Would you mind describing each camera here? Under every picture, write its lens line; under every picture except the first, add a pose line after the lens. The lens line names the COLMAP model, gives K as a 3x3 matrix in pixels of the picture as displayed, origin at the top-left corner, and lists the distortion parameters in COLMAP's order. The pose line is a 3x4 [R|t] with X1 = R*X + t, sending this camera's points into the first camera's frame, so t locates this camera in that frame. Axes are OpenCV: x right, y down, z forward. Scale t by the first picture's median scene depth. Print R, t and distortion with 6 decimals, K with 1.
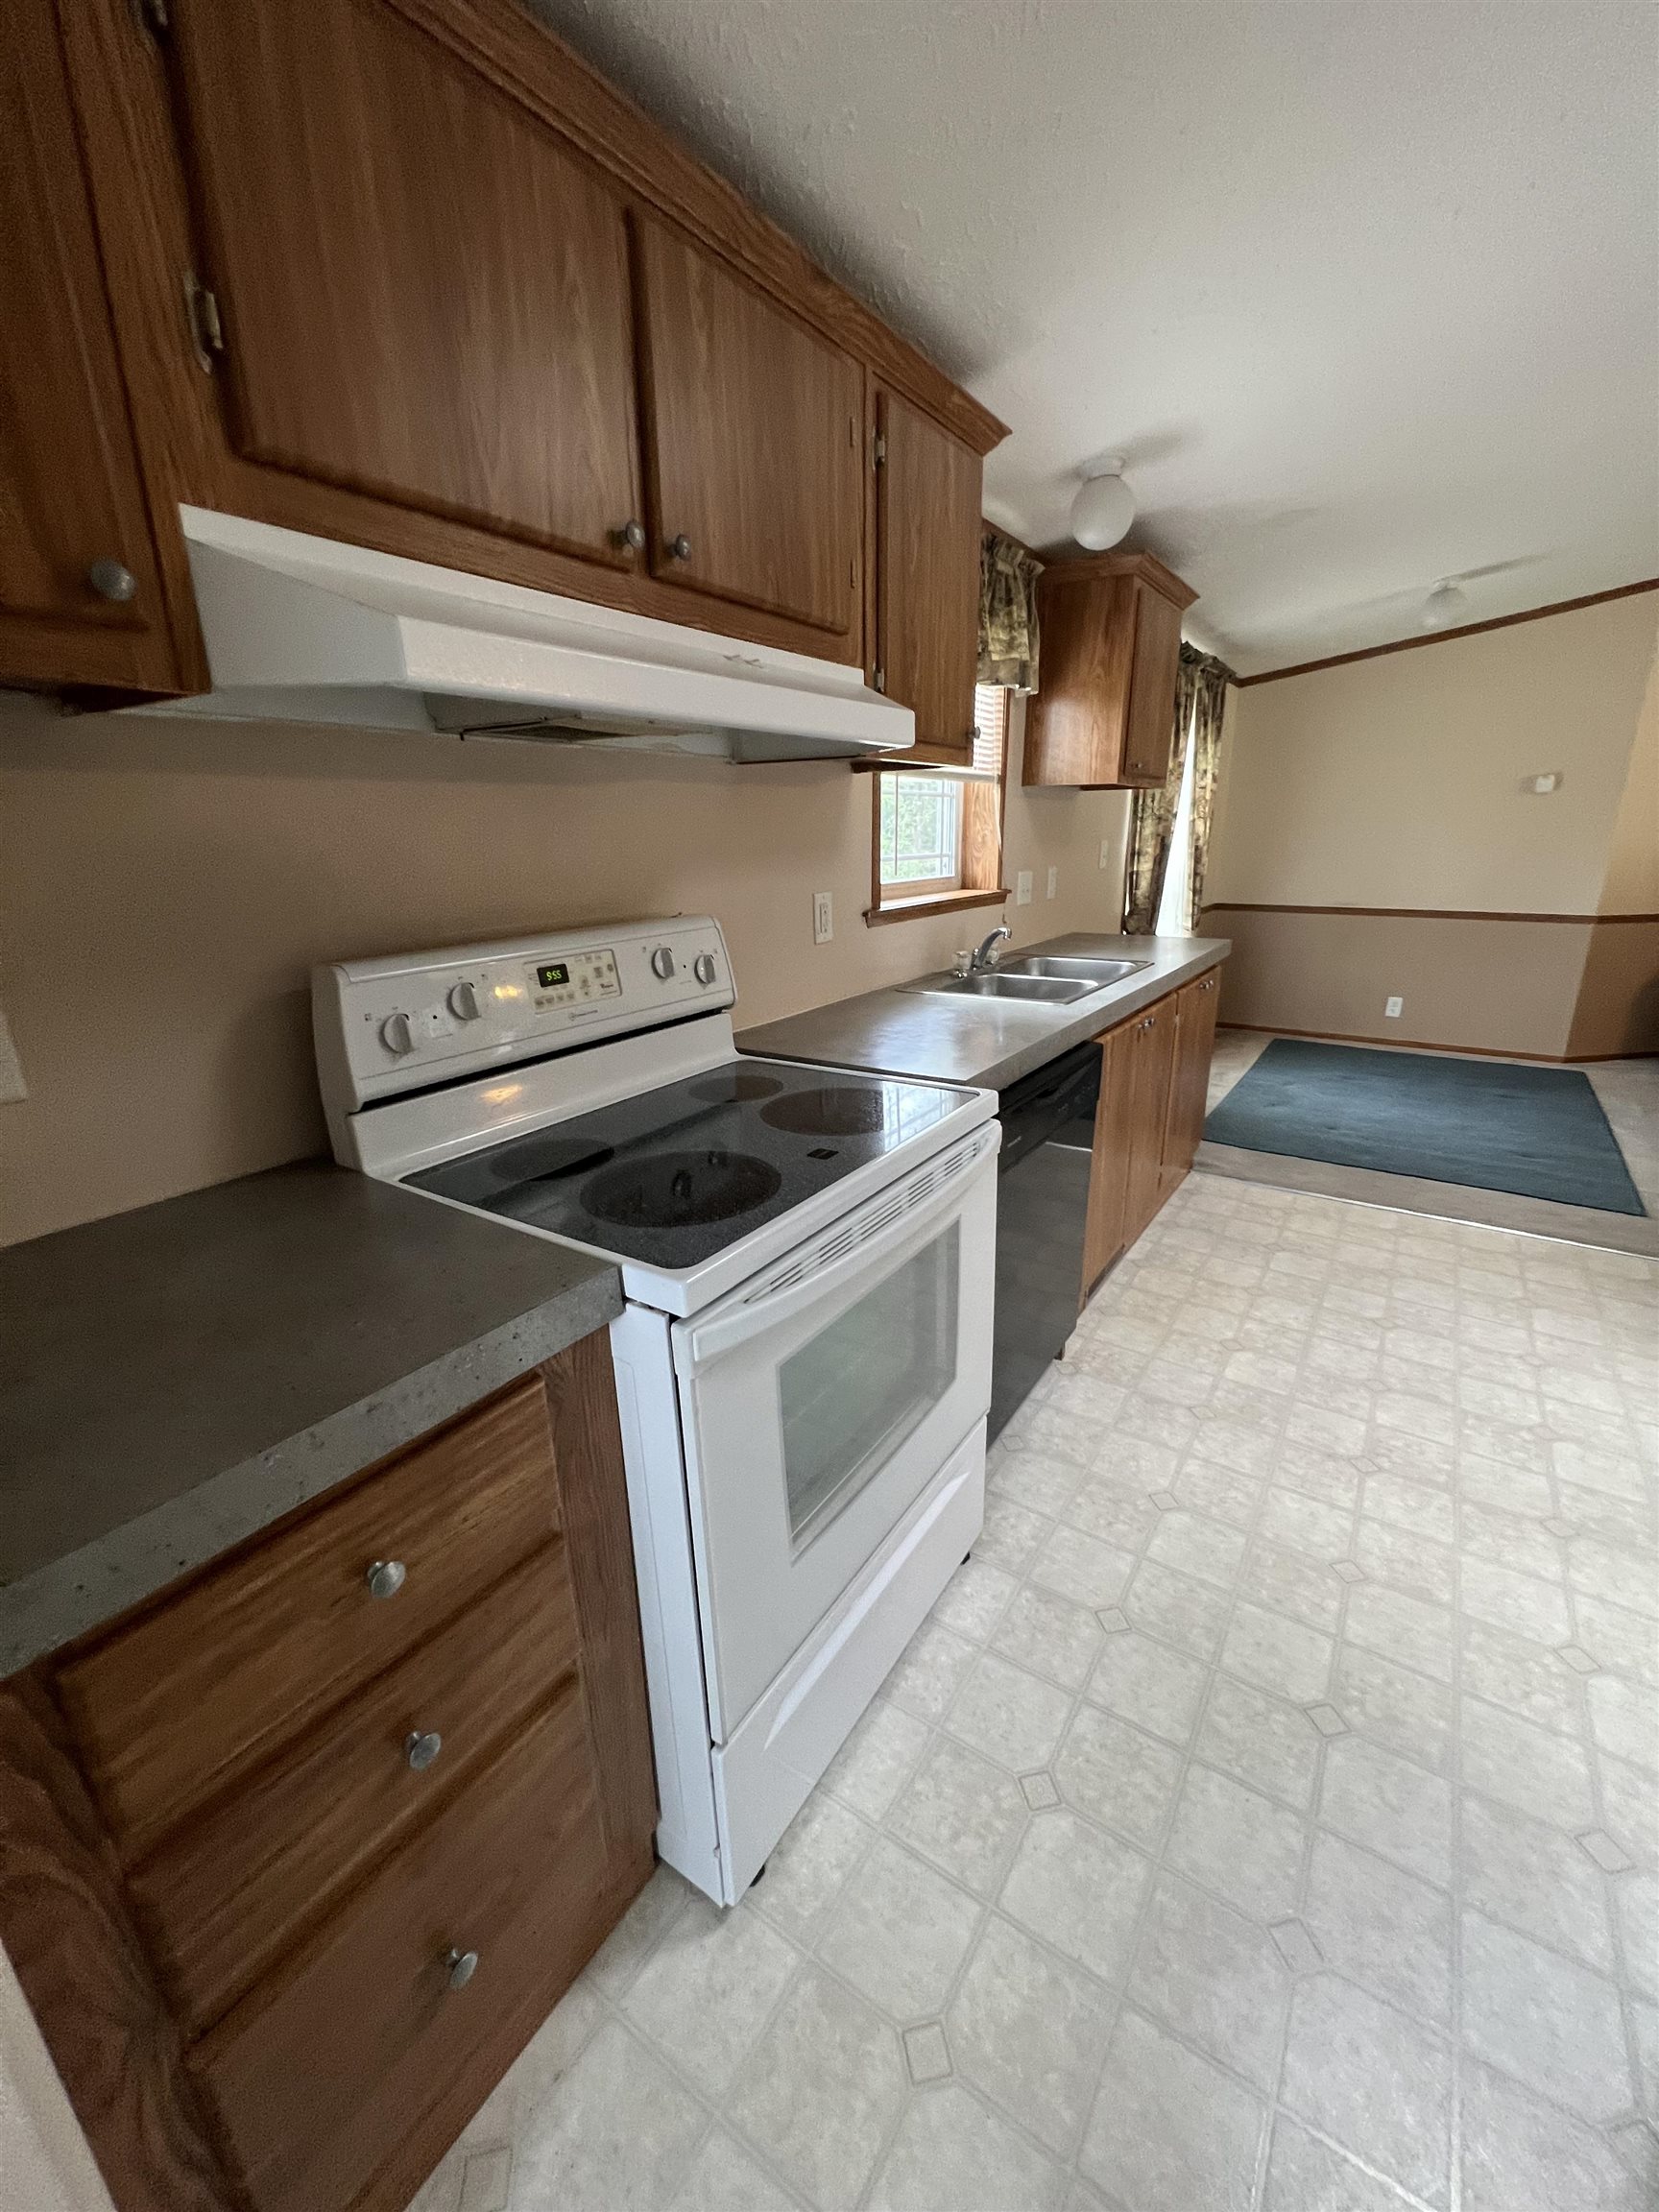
lens RADIAL K [[886.9, 0, 839.8], [0, 886.9, 1102.1], [0, 0, 1]] dist [0.000506, 0.000057]
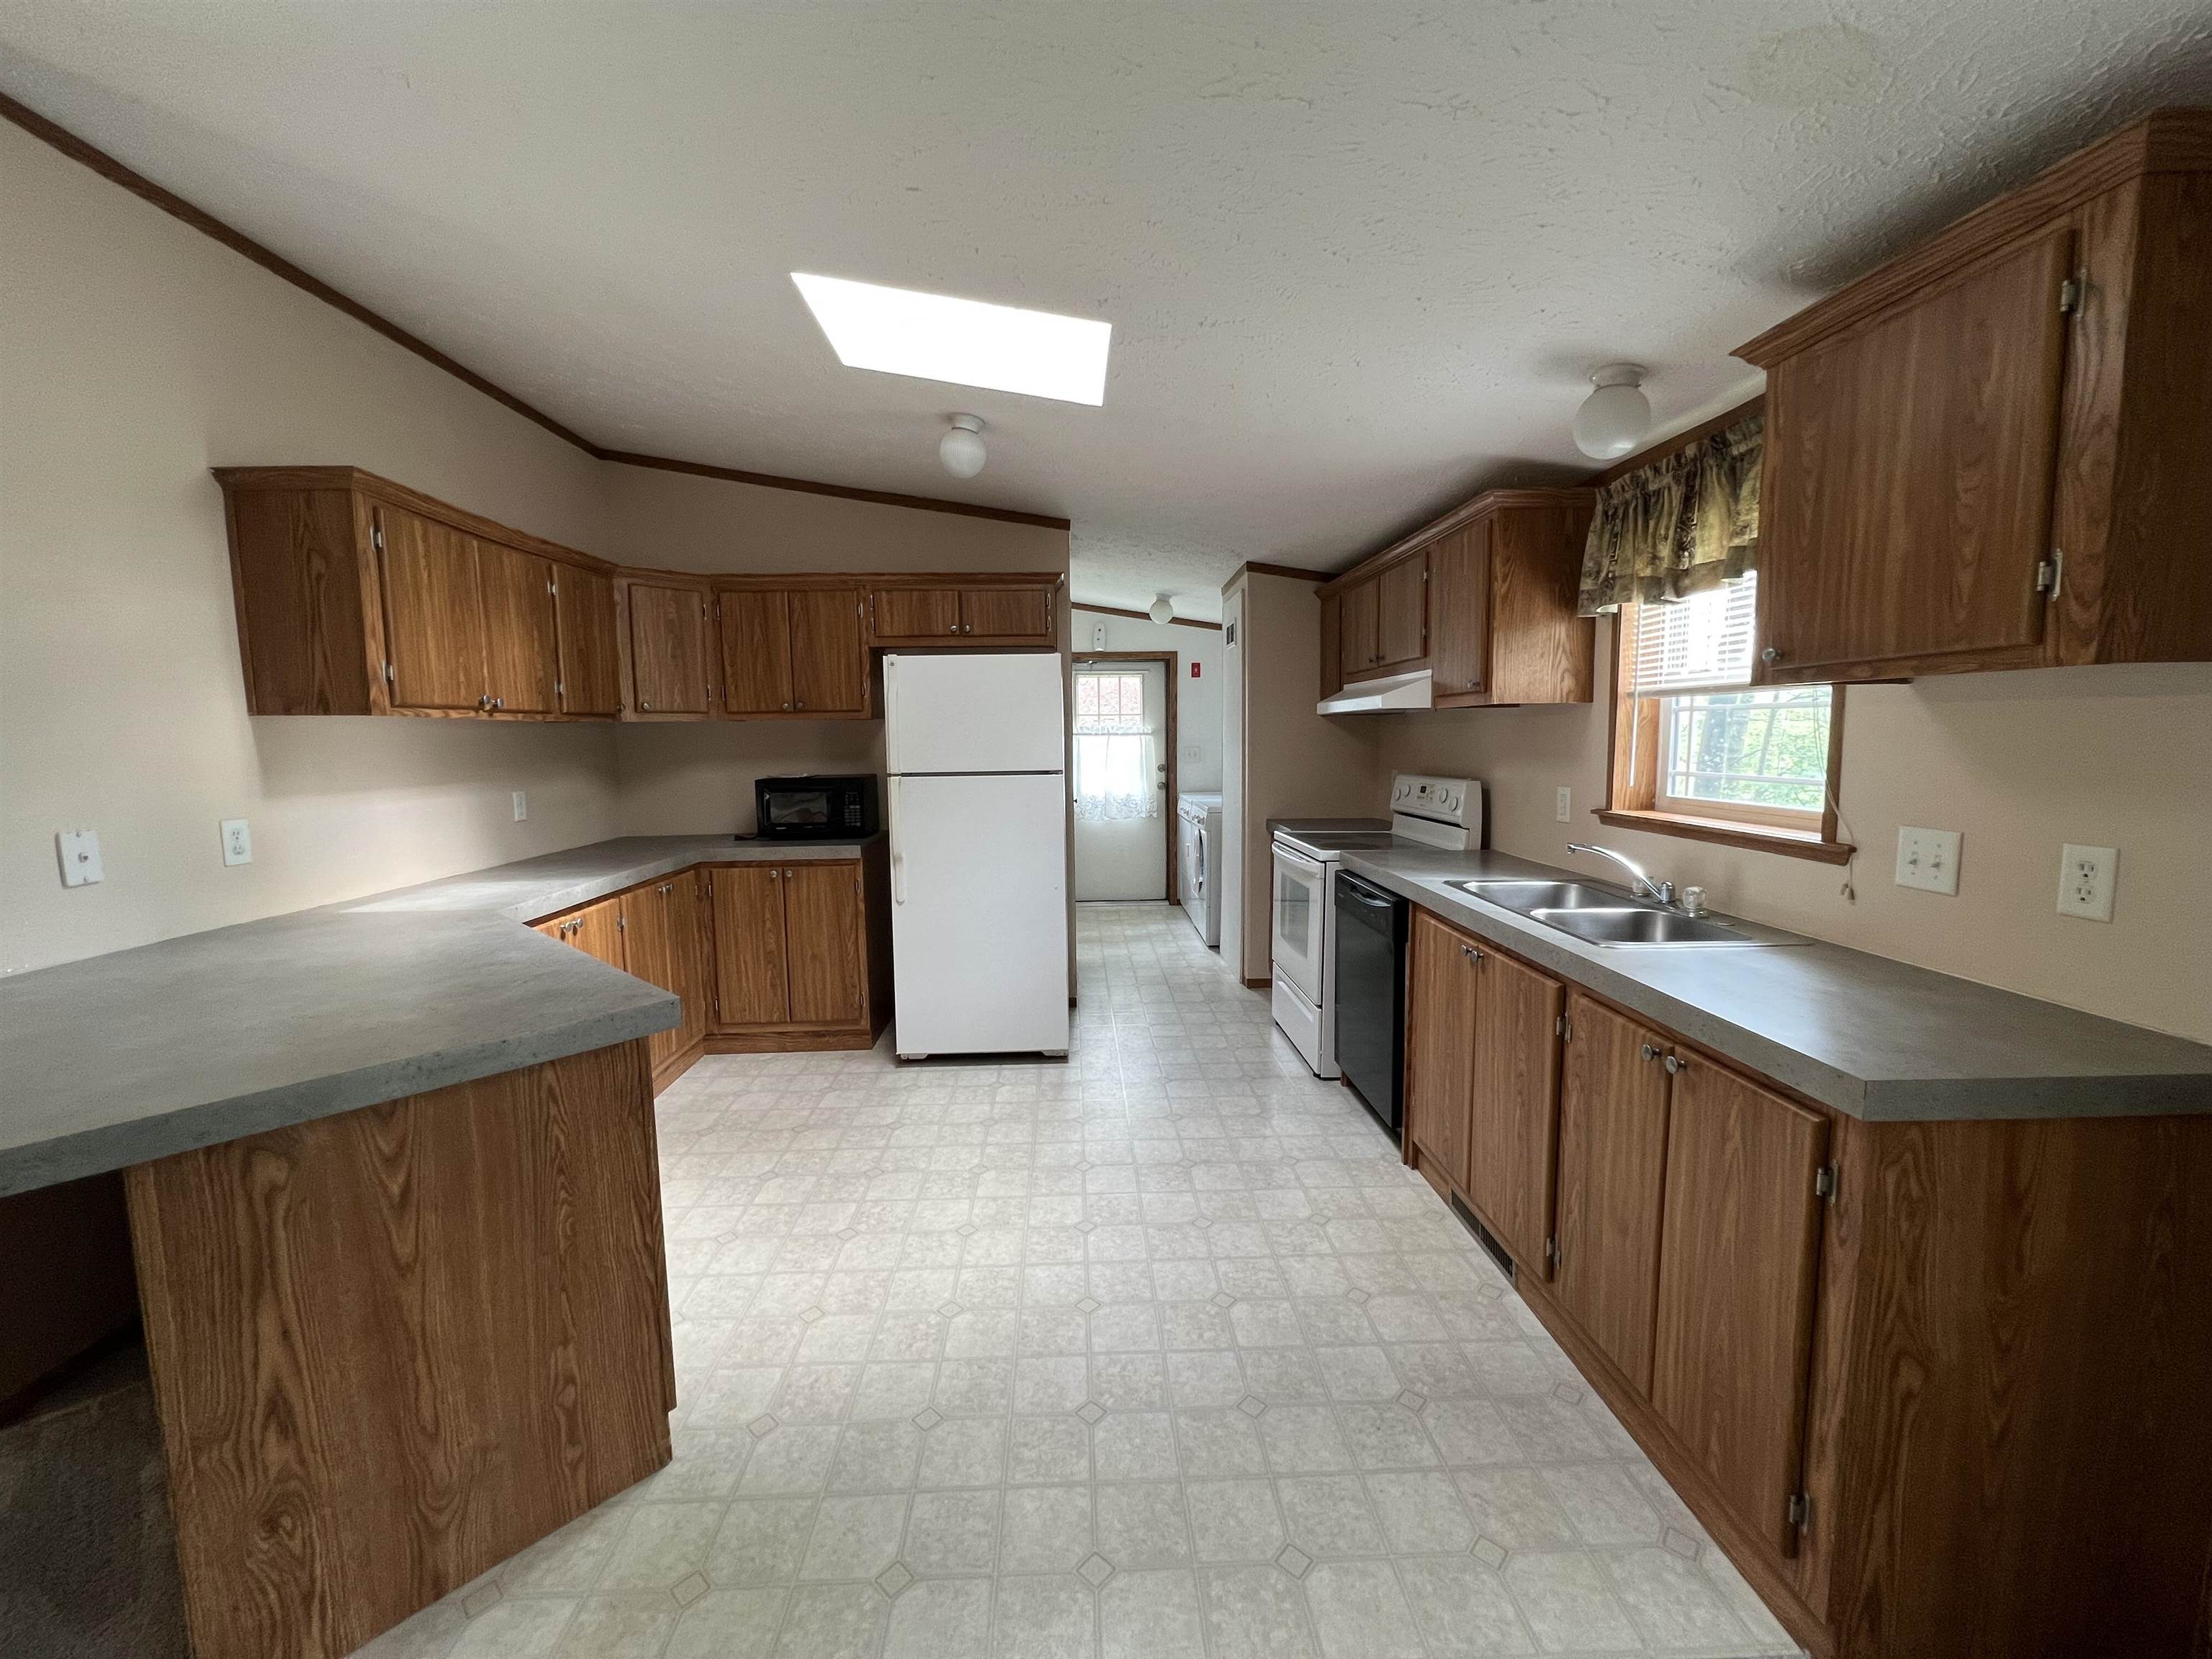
lens RADIAL K [[886.9, 0, 1102.8], [0, 886.9, 824.1], [0, 0, 1]] dist [0.000506, 0.000057]
pose [[-0.811982, 0.082952, -0.577757, 0.879170], [-0.149472, 0.927291, 0.343205, -0.351626], [0.564218, 0.365035, -0.740545, 1.050978]]
